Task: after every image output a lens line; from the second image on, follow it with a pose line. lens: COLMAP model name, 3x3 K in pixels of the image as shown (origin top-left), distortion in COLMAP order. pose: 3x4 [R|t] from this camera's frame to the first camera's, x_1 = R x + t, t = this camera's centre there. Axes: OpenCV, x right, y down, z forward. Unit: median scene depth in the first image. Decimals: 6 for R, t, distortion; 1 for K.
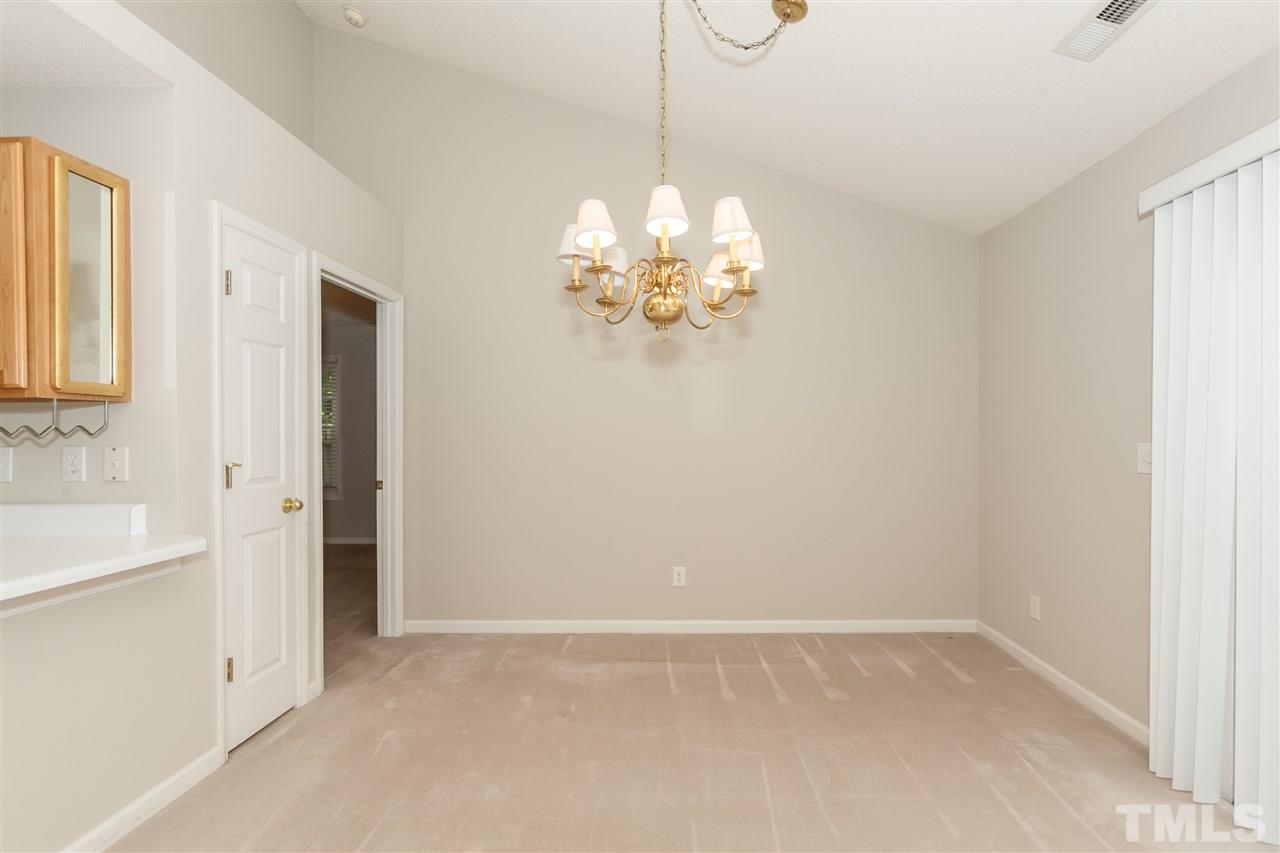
lens RADIAL K [[593.8, 0, 674.1], [0, 593.8, 436.0], [0, 0, 1]] dist [0.000577, 0.000315]
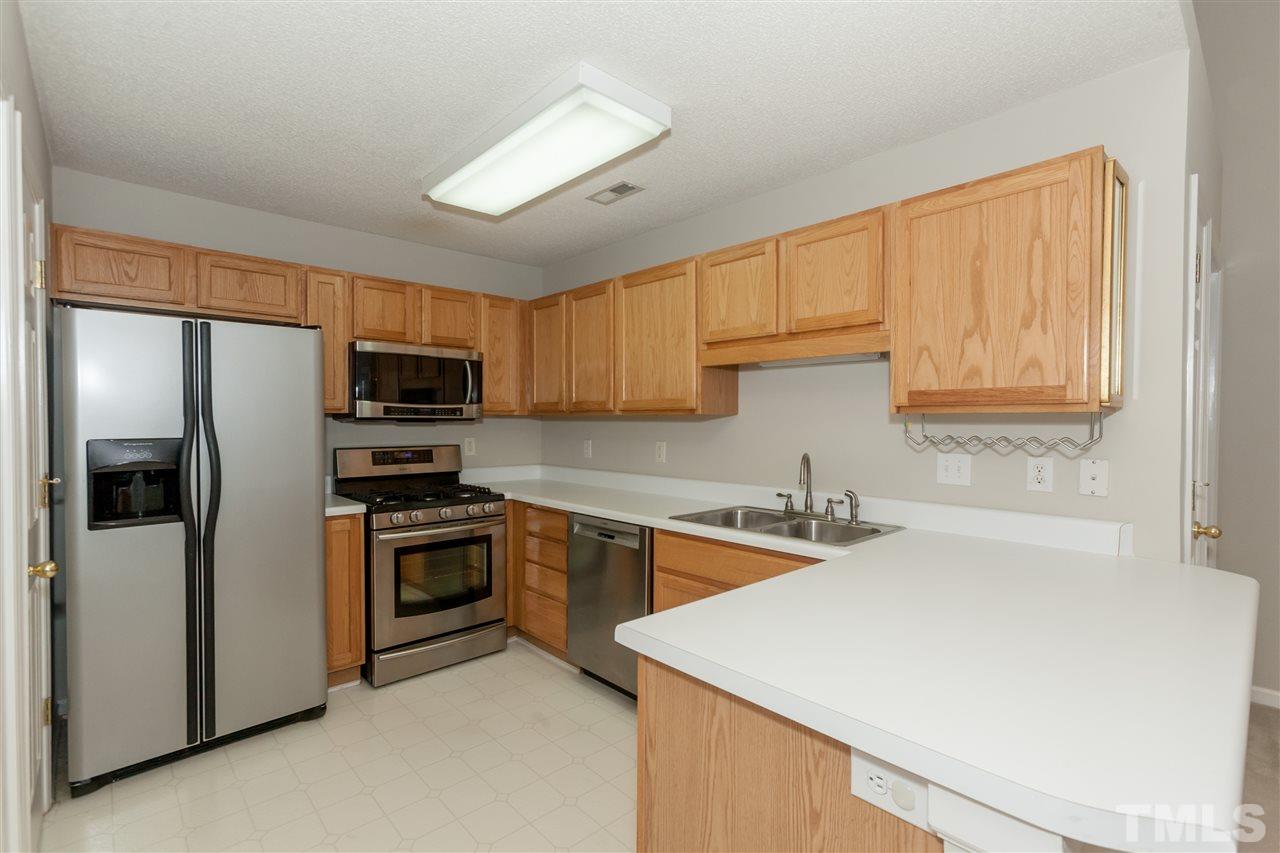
lens RADIAL K [[591.0, 0, 634.9], [0, 591.0, 423.9], [0, 0, 1]] dist [-0.001409, 0.000419]
pose [[0.679927, 0.011557, -0.733189, -0.576184], [-0.012997, 0.999909, 0.003709, -0.025260], [0.733165, 0.007007, 0.680015, -0.139687]]
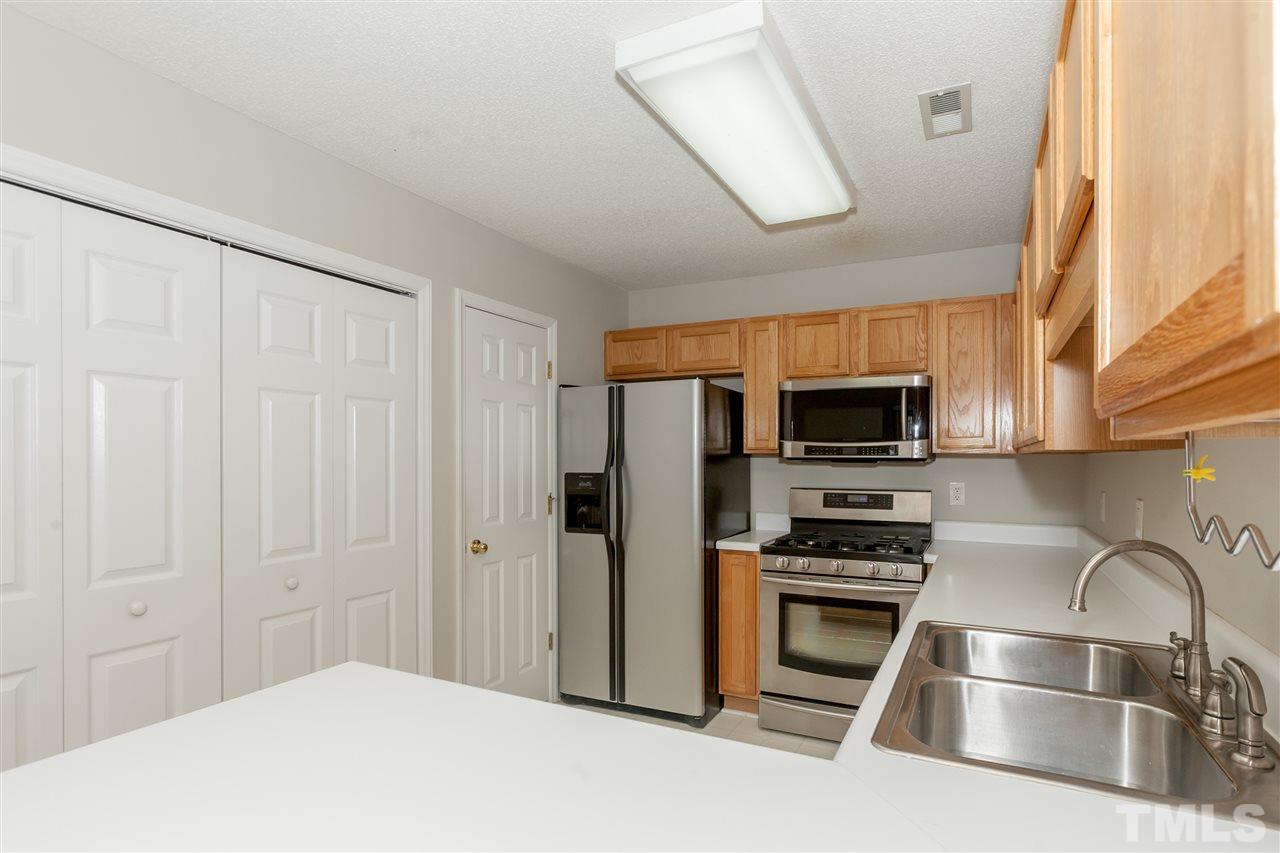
lens RADIAL K [[635.1, 0, 683.0], [0, 635.1, 459.4], [0, 0, 1]] dist [-0.001623, 0.000255]
pose [[-0.422229, 0.005326, -0.906474, -0.575409], [-0.009476, 0.999902, 0.010289, -0.033988], [0.906440, 0.012934, -0.422137, 0.611206]]
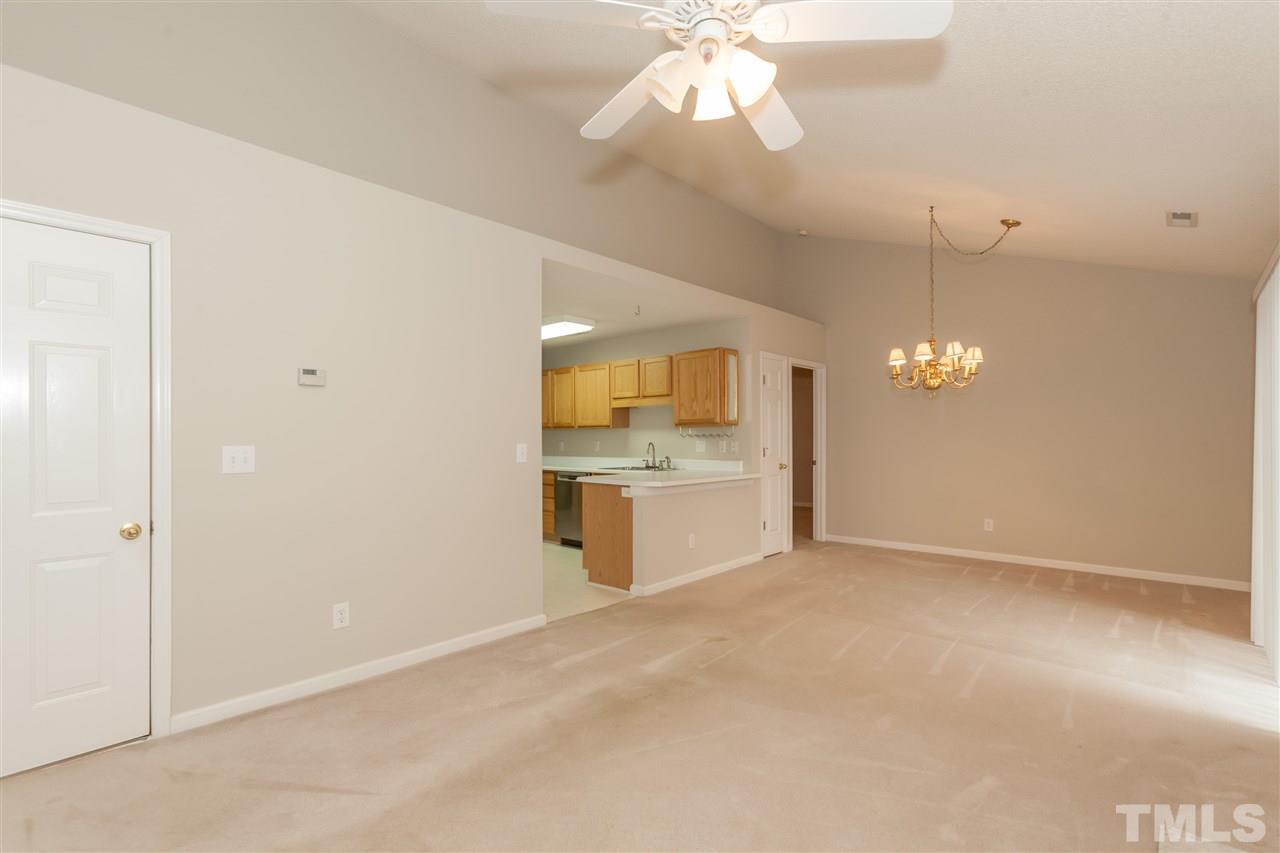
lens RADIAL K [[576.5, 0, 647.2], [0, 576.5, 429.5], [0, 0, 1]] dist [-0.000884, 0.000182]
pose [[0.750080, -0.007658, -0.661303, 0.480561], [-0.004304, 0.999855, -0.016461, 0.007919], [0.661333, 0.015194, 0.749938, -1.091368]]
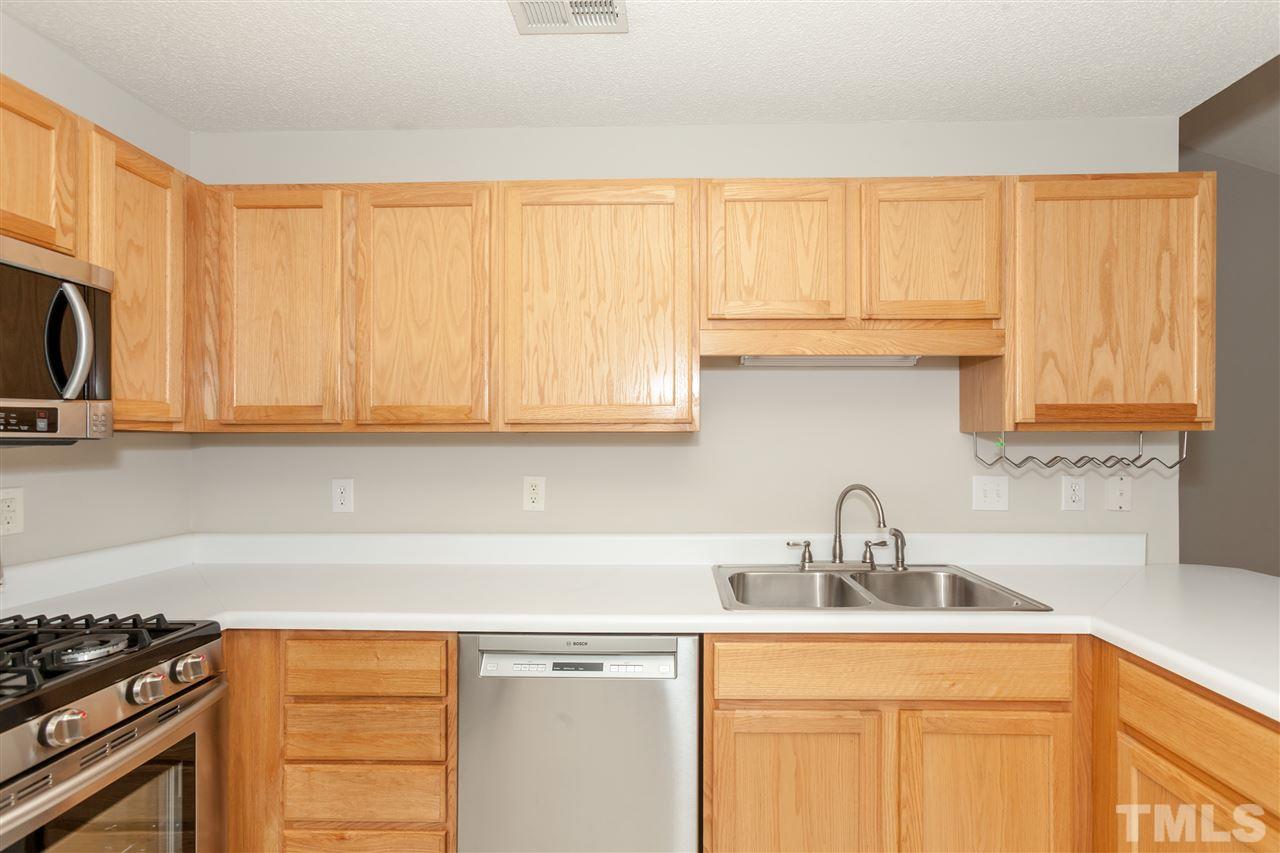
lens RADIAL K [[578.0, 0, 668.5], [0, 578.0, 442.3], [0, 0, 1]] dist [-0.001137, 0.000111]
pose [[0.999923, 0.002100, -0.012206, -1.304007], [-0.002226, 0.999945, -0.010257, -0.021056], [0.012183, 0.010283, 0.999873, 0.013611]]
